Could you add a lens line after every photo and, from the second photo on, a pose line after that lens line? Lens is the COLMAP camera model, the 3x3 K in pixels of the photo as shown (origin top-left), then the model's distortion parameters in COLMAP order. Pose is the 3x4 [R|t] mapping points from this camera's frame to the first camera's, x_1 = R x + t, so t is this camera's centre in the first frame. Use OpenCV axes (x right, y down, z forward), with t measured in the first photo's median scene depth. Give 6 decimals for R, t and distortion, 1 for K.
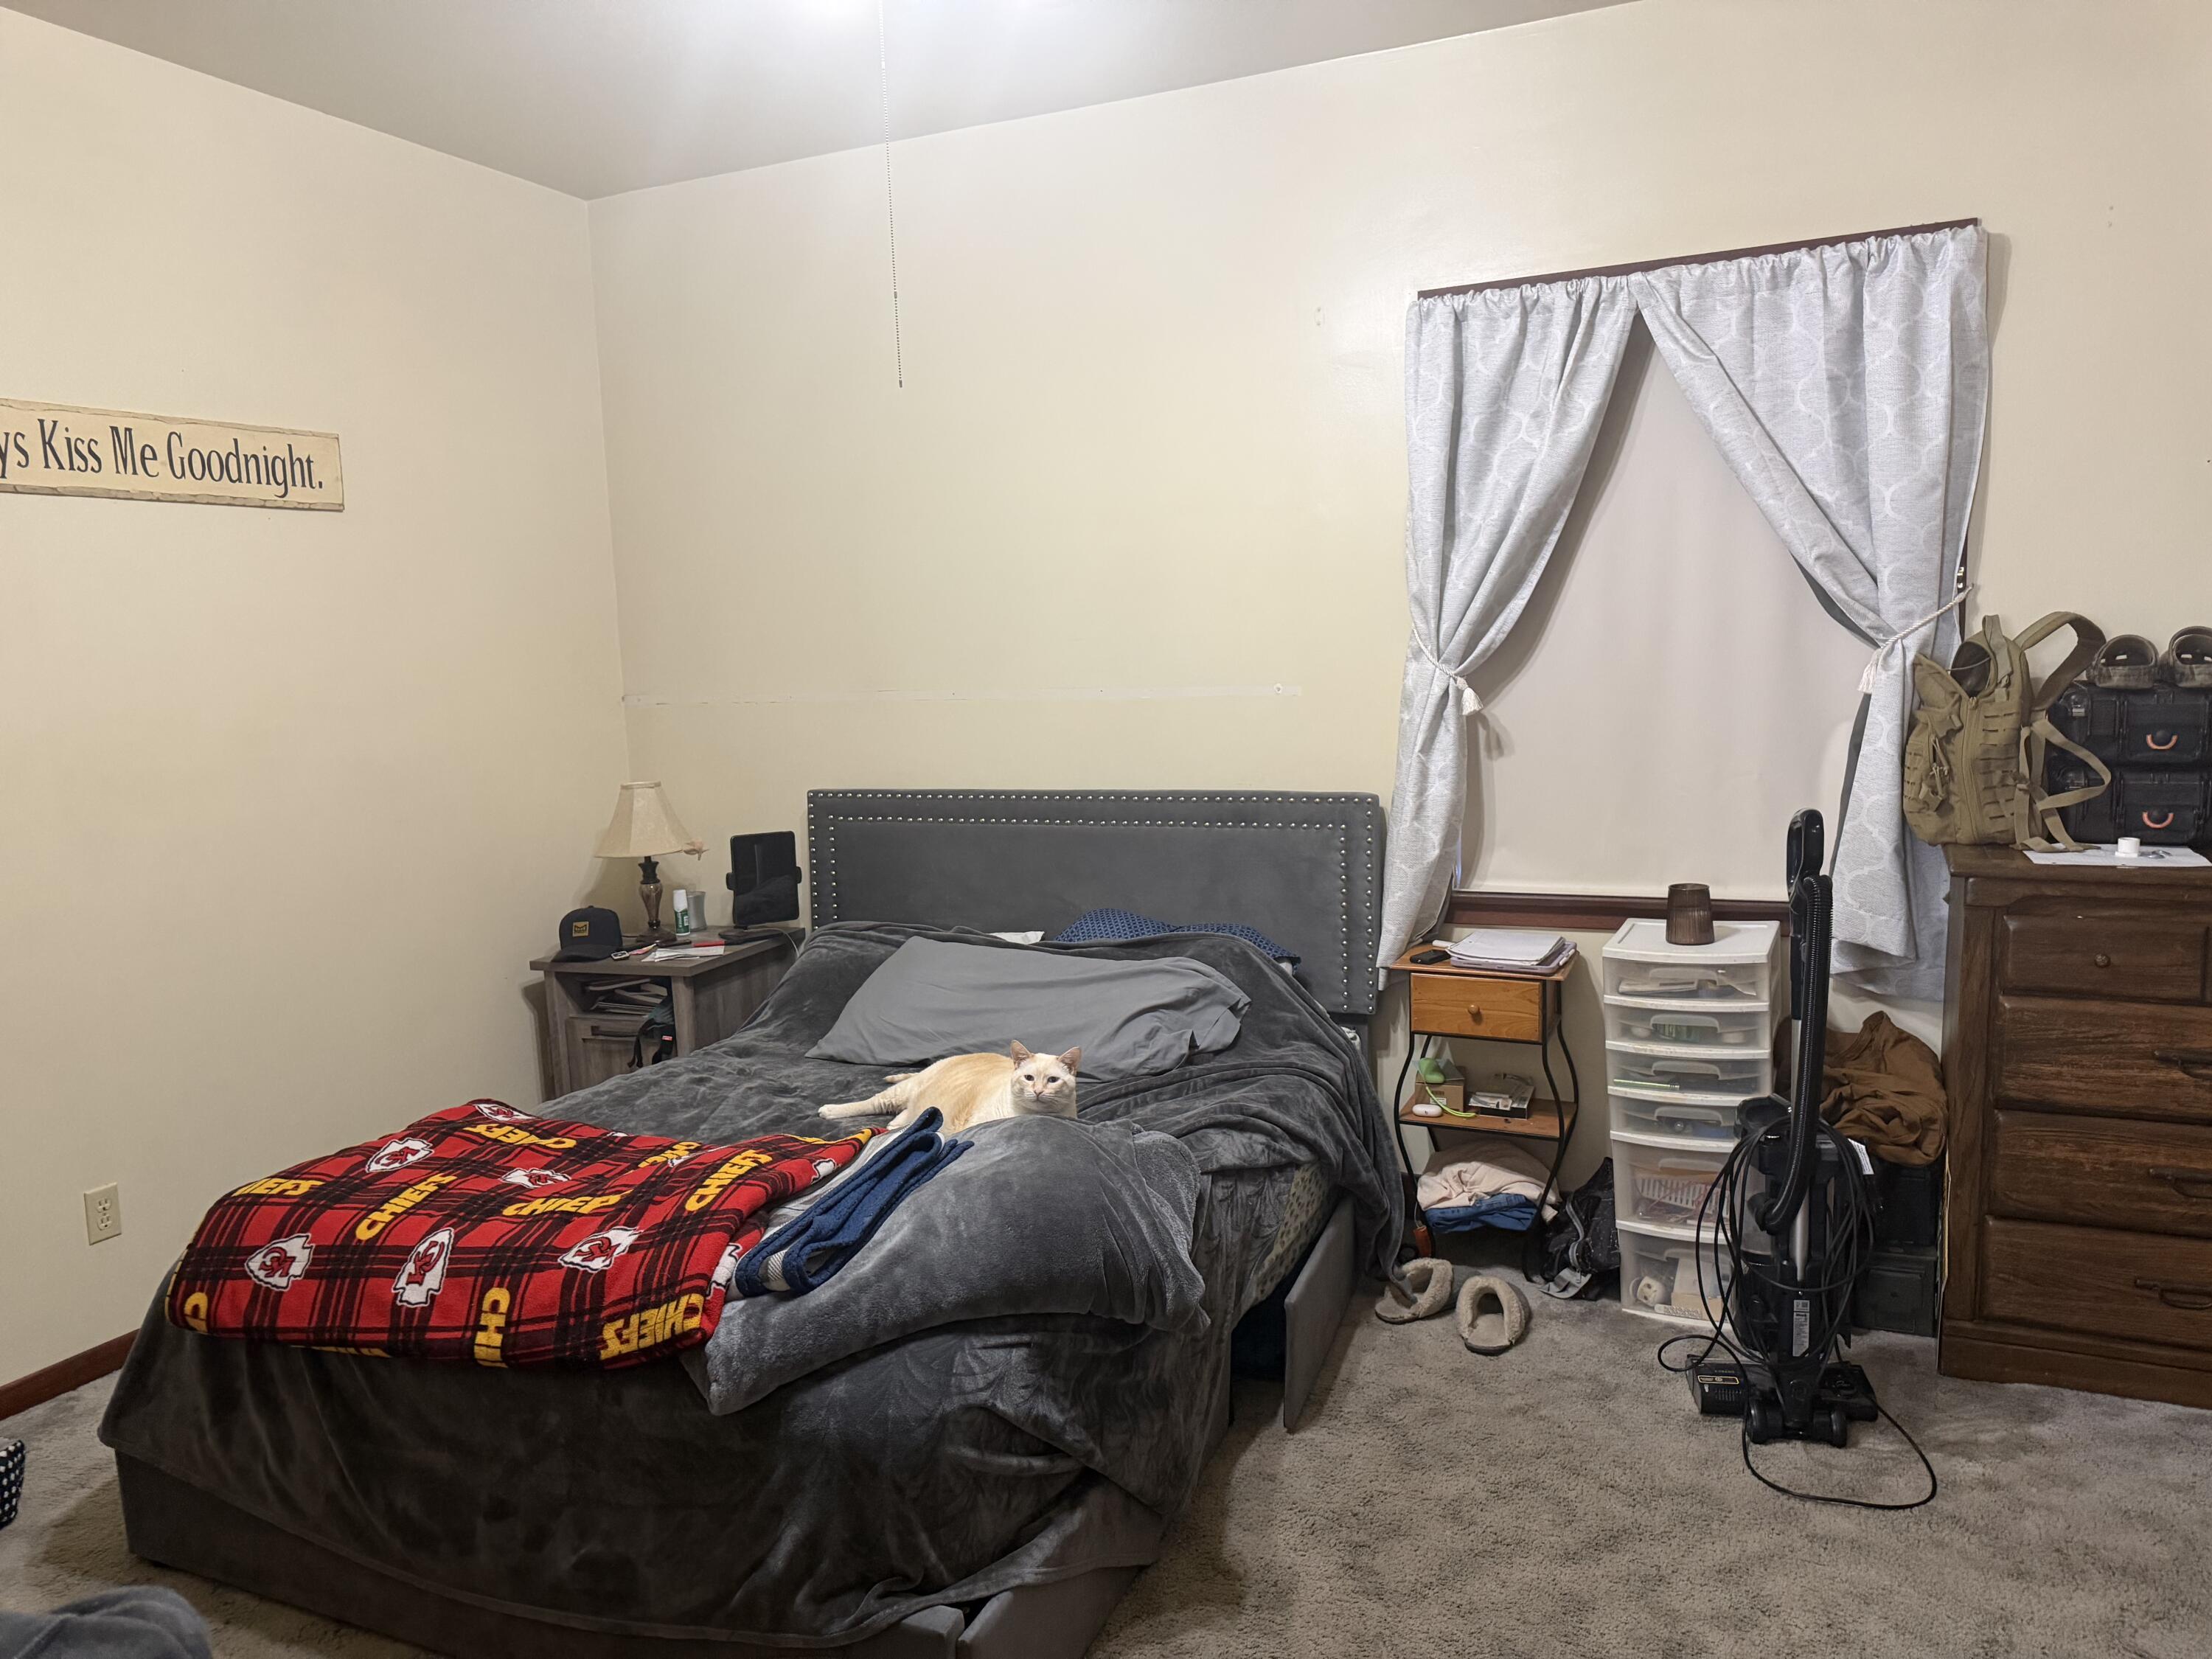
lens RADIAL K [[1583.9, 0, 1108.2], [0, 1583.9, 841.6], [0, 0, 1]] dist [0.071178, -0.050797]
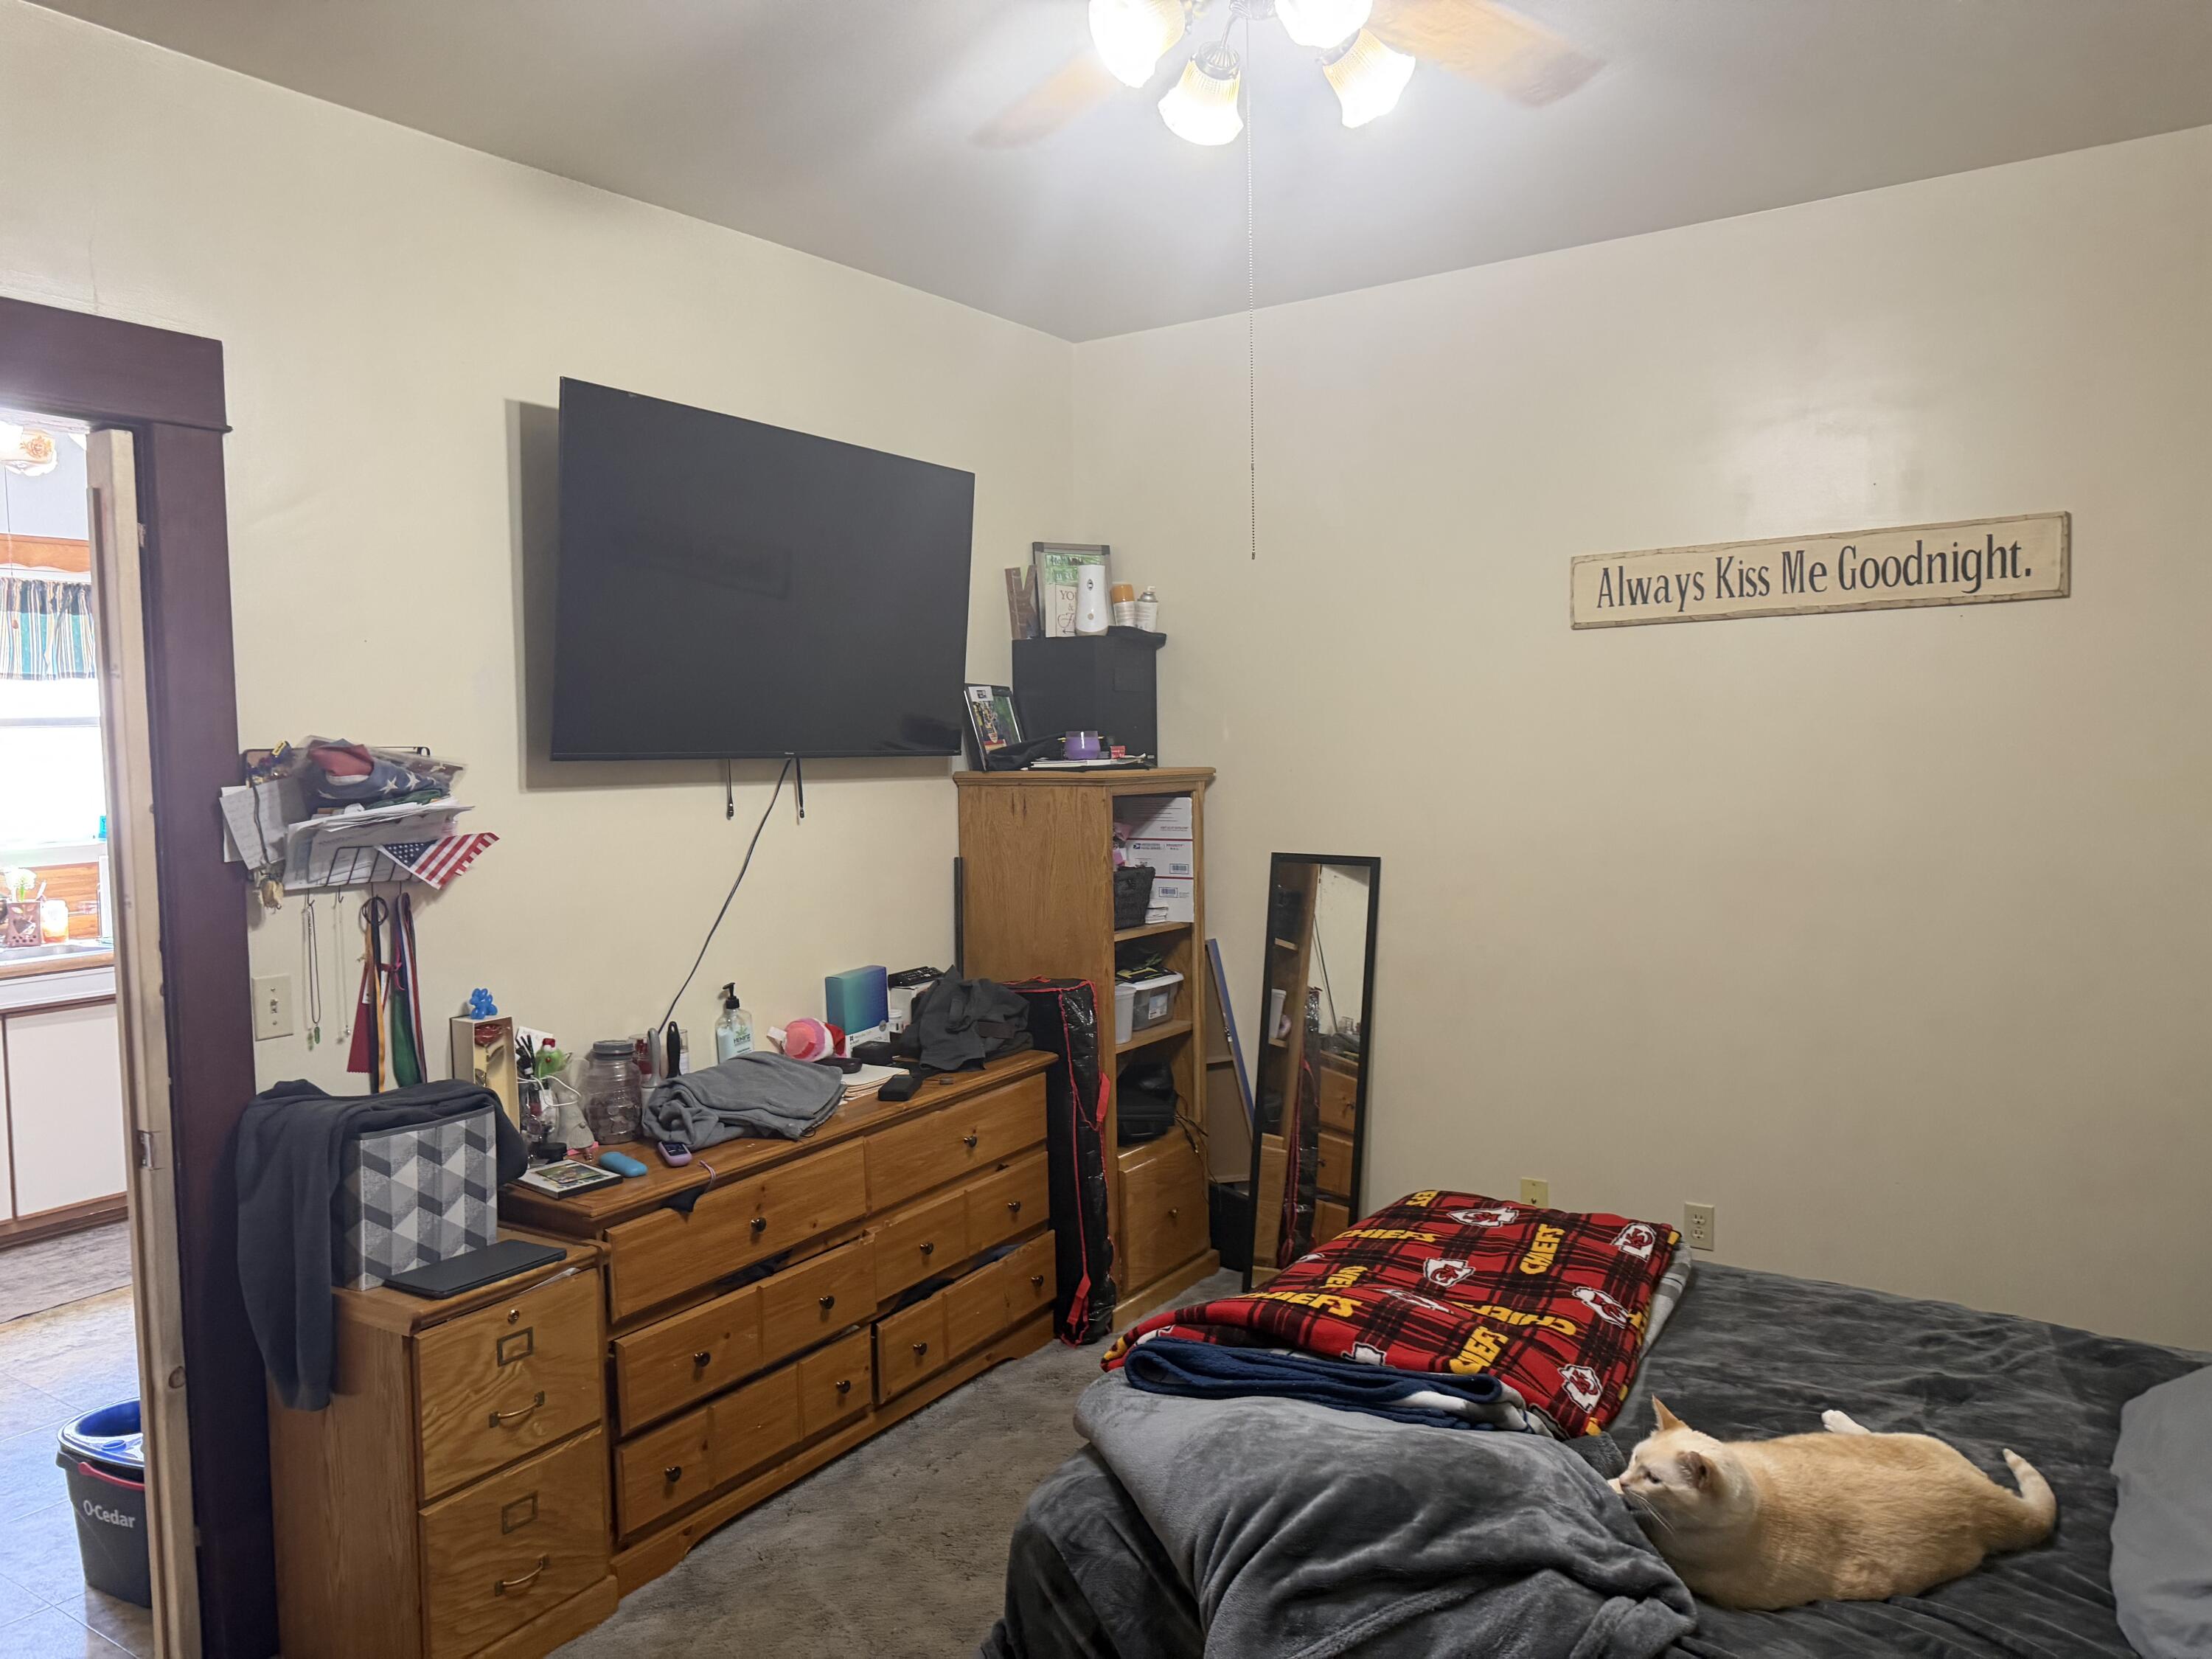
lens RADIAL K [[1583.9, 0, 1108.2], [0, 1583.9, 829.1], [0, 0, 1]] dist [0.071178, -0.050797]
pose [[-0.150139, 0.099841, -0.983611, 0.570481], [-0.102695, 0.987931, 0.115955, -0.149780], [0.983317, 0.118421, -0.138074, 0.724261]]
